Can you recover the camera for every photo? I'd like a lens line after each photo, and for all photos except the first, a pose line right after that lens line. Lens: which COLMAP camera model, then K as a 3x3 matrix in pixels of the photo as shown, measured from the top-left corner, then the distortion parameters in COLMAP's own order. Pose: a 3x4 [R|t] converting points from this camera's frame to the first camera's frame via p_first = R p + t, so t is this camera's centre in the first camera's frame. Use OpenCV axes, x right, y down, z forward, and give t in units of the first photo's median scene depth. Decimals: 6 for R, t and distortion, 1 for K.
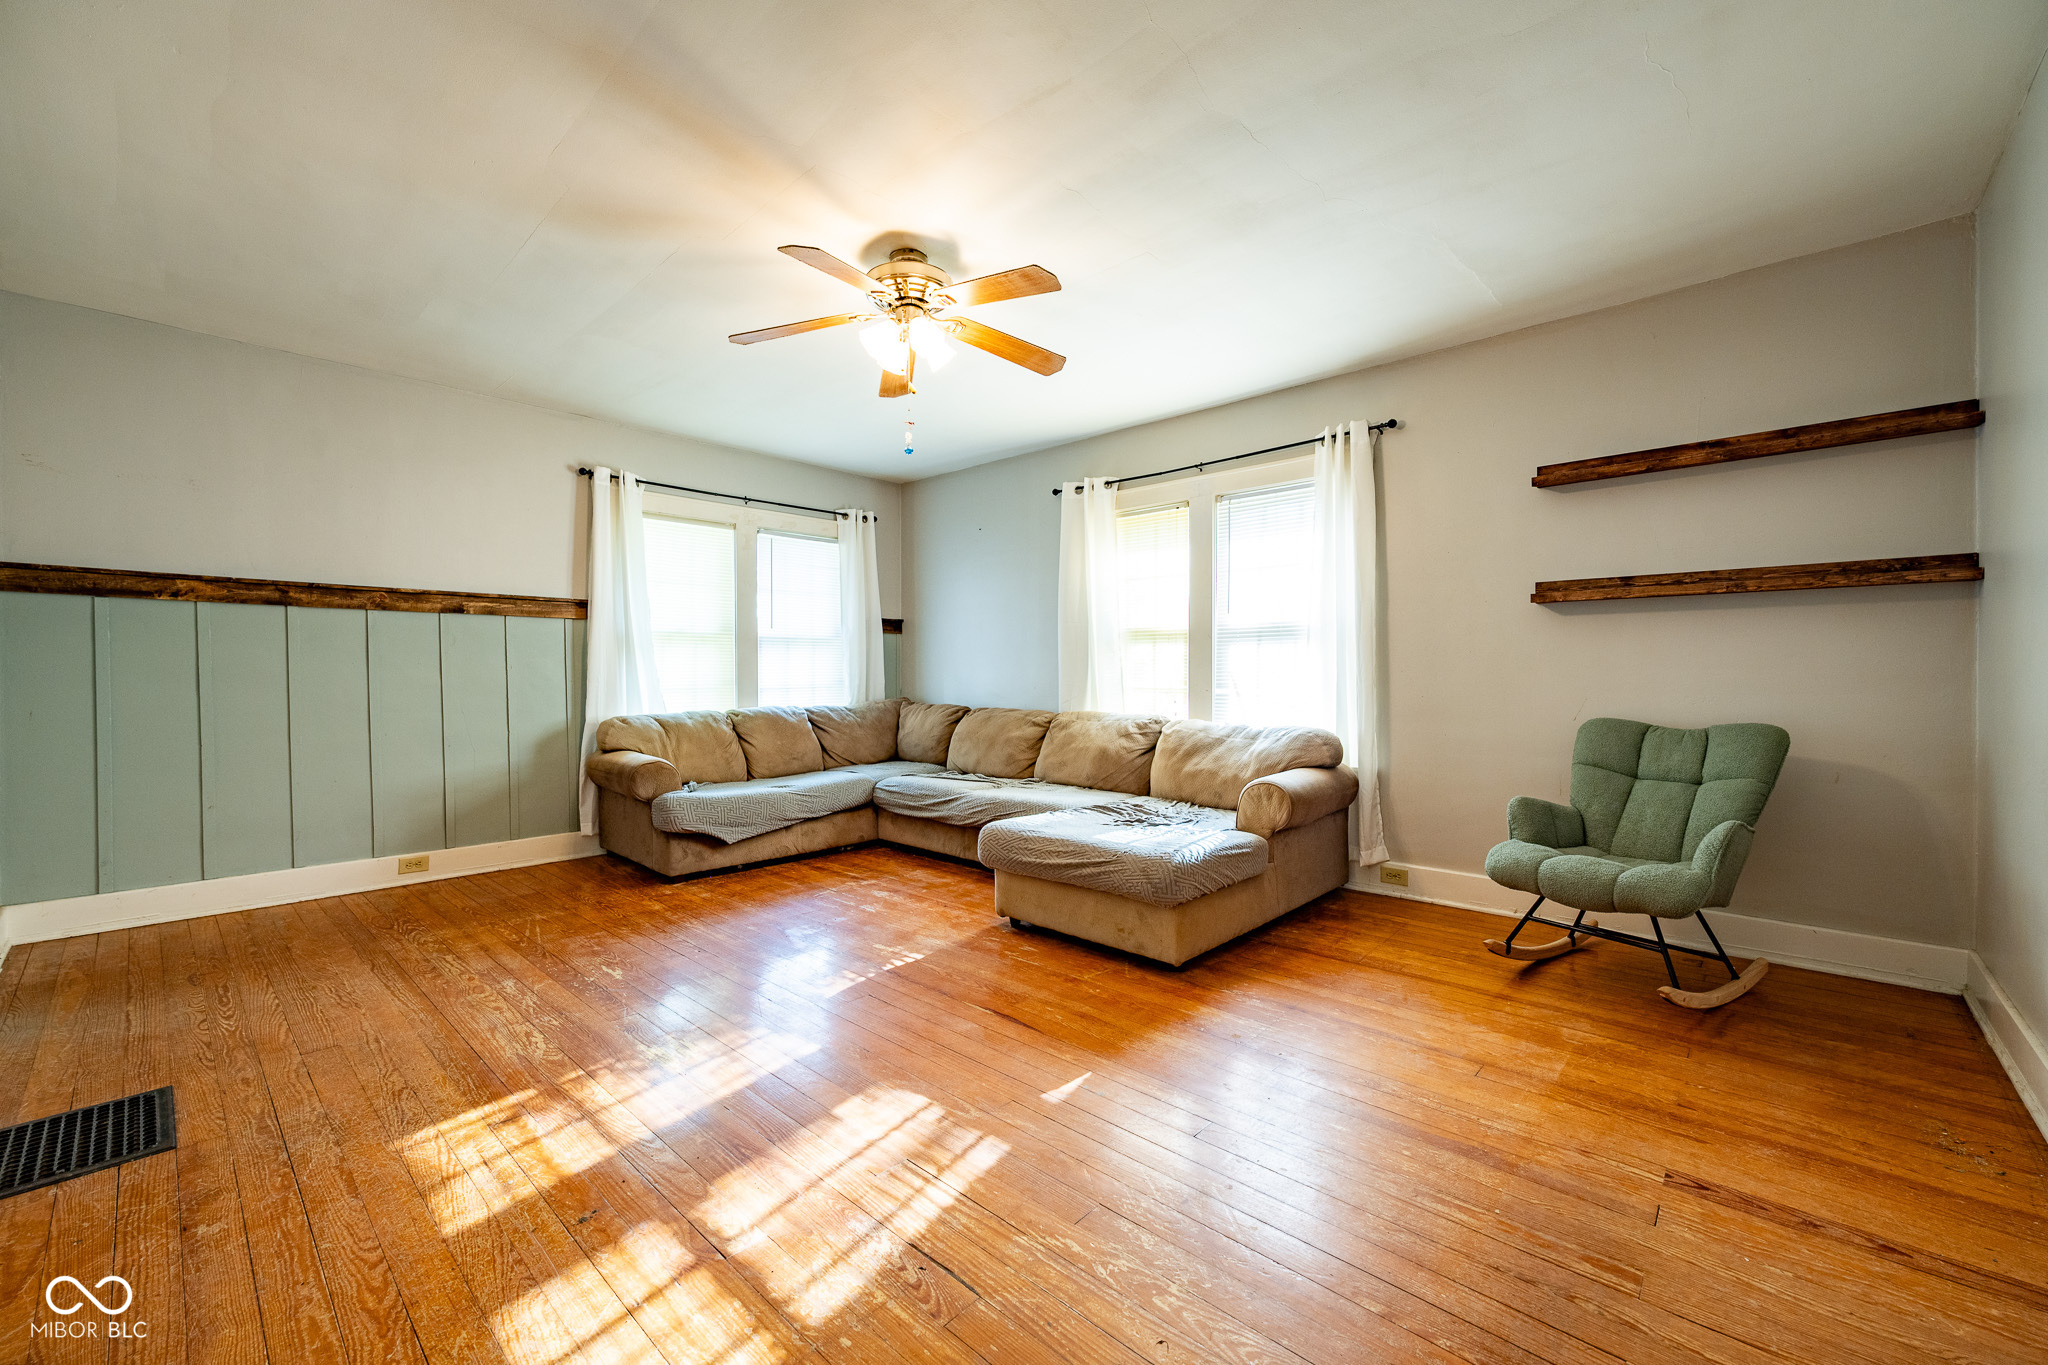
lens RADIAL K [[815.2, 0, 1025.8], [0, 815.2, 676.3], [0, 0, 1]] dist [-0.003376, 0.000127]
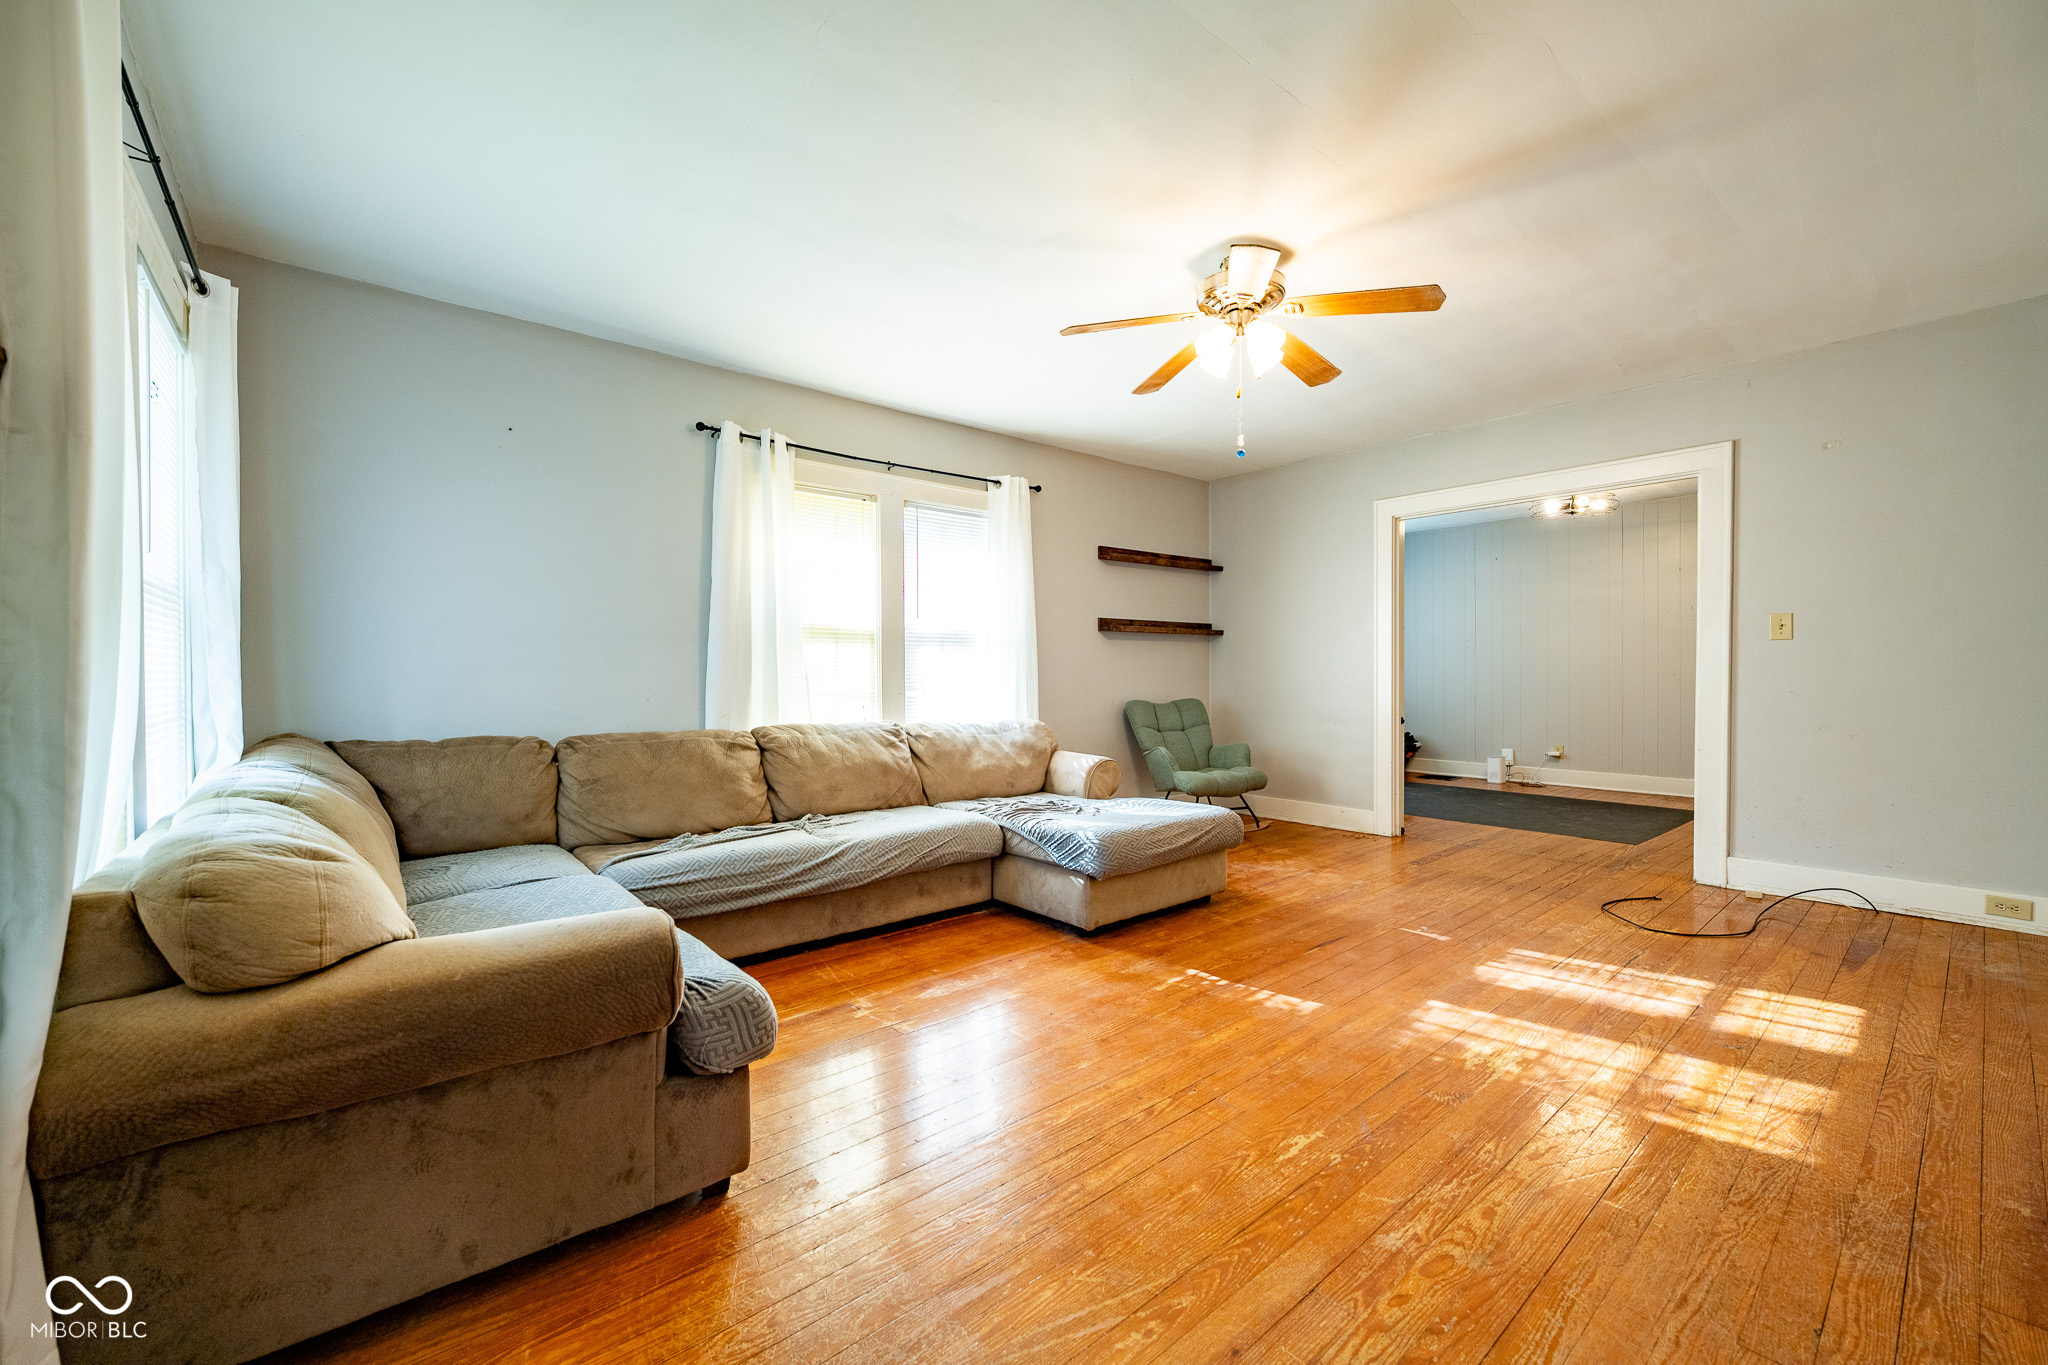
lens RADIAL K [[815.2, 0, 1025.8], [0, 815.2, 676.3], [0, 0, 1]] dist [-0.003376, 0.000127]
pose [[0.123550, -0.003342, 0.992333, -1.197628], [0.008490, 0.999961, 0.002311, -0.006733], [-0.992302, 0.008140, 0.123574, 1.162469]]
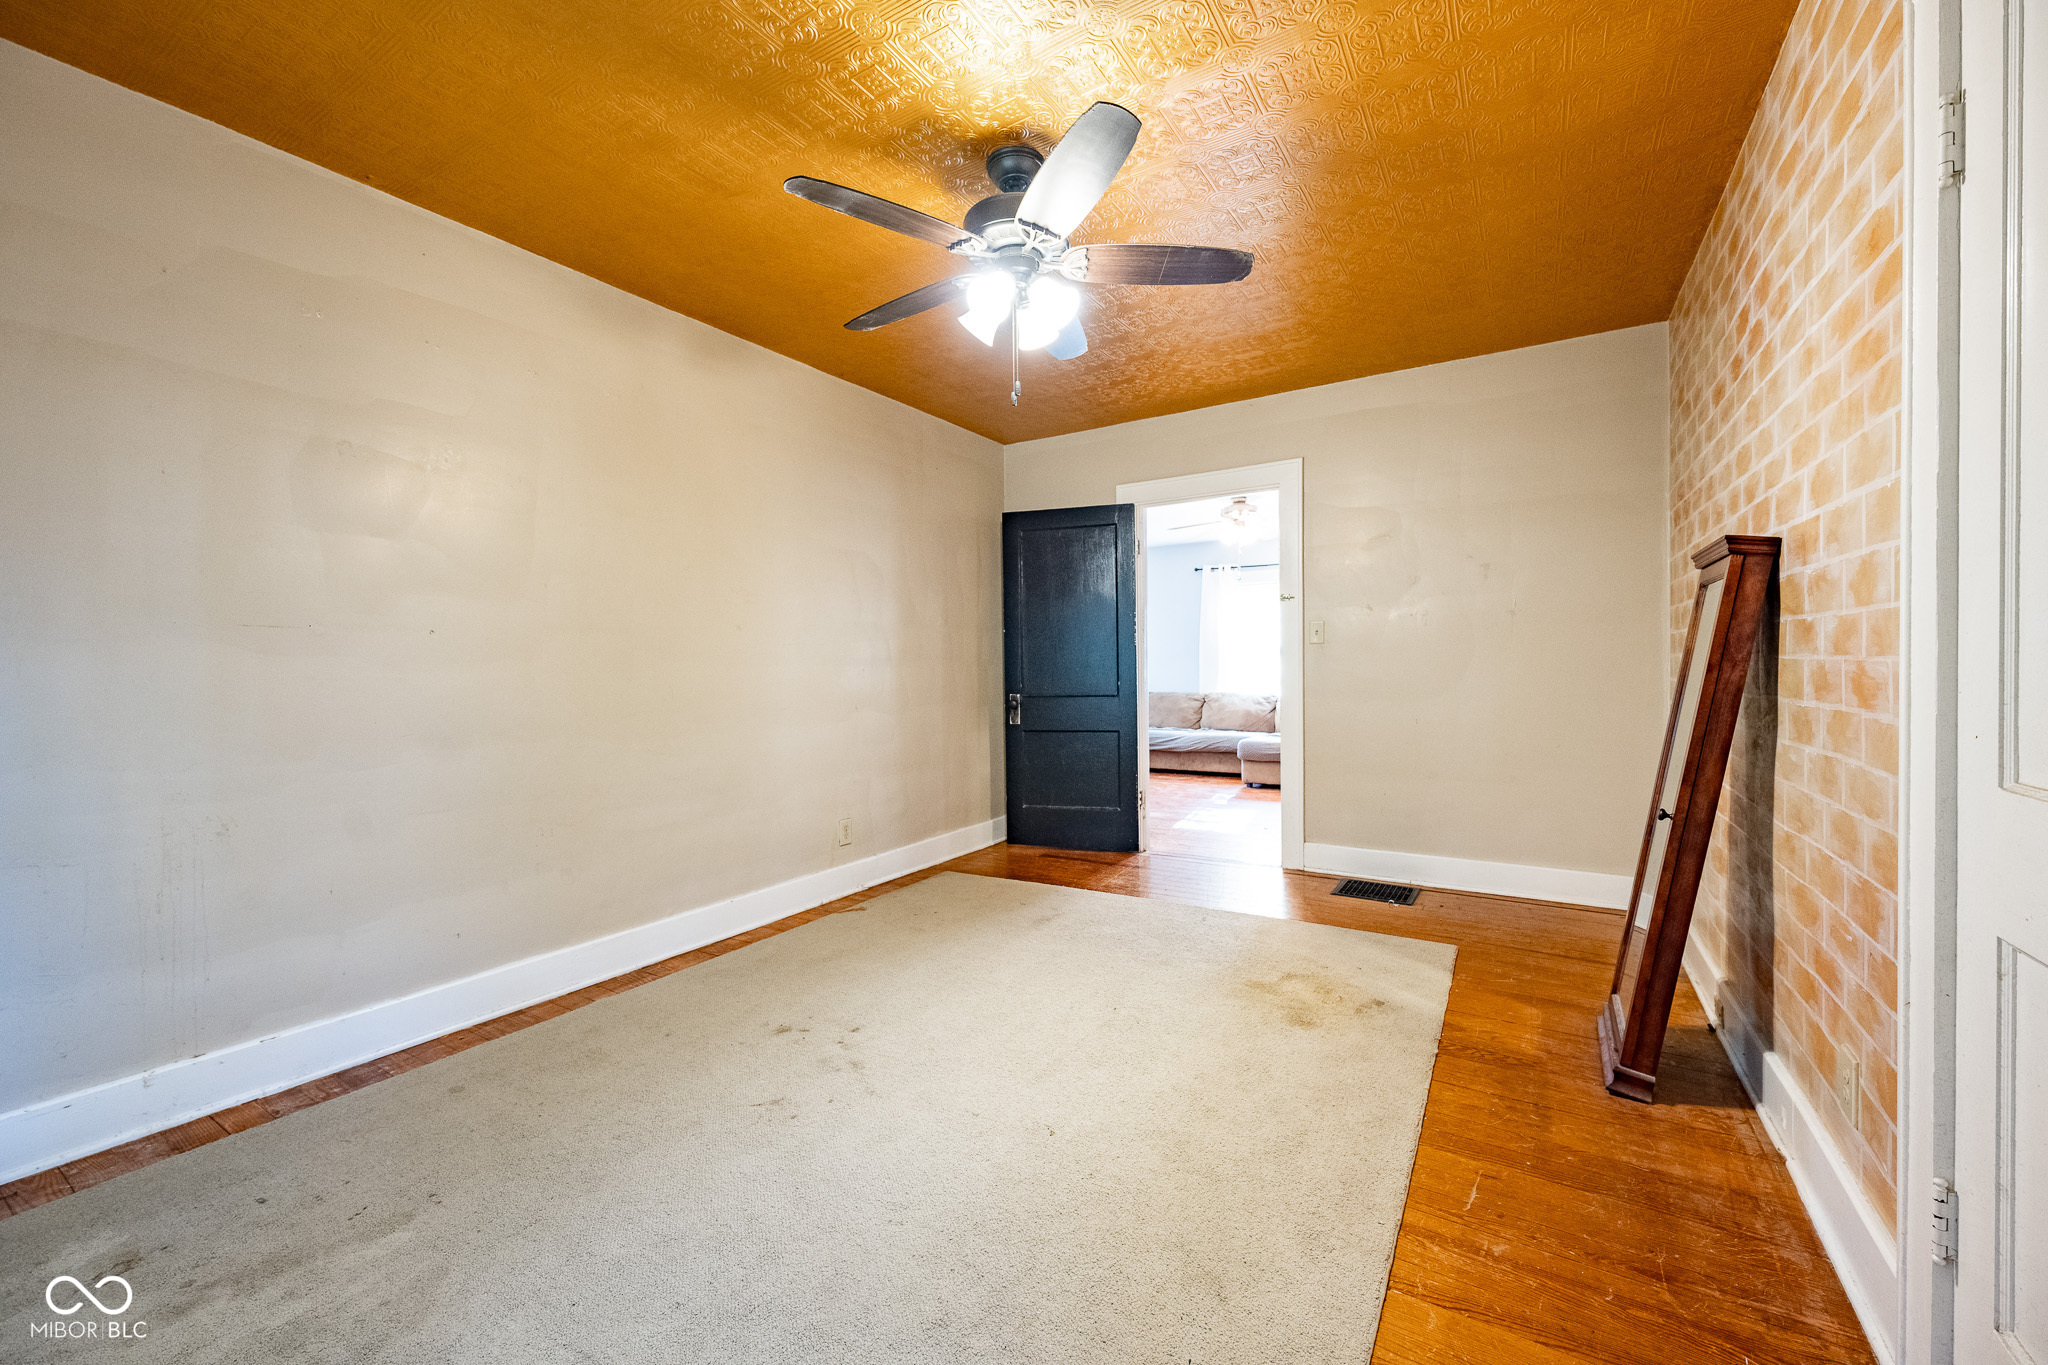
lens RADIAL K [[815.6, 0, 1030.3], [0, 815.6, 677.4], [0, 0, 1]] dist [-0.002821, -0.000002]
pose [[0.987178, -0.003791, 0.159576, -1.116279], [0.004127, 0.999990, -0.001774, 0.019638], [-0.159568, 0.002409, 0.987184, -1.271280]]
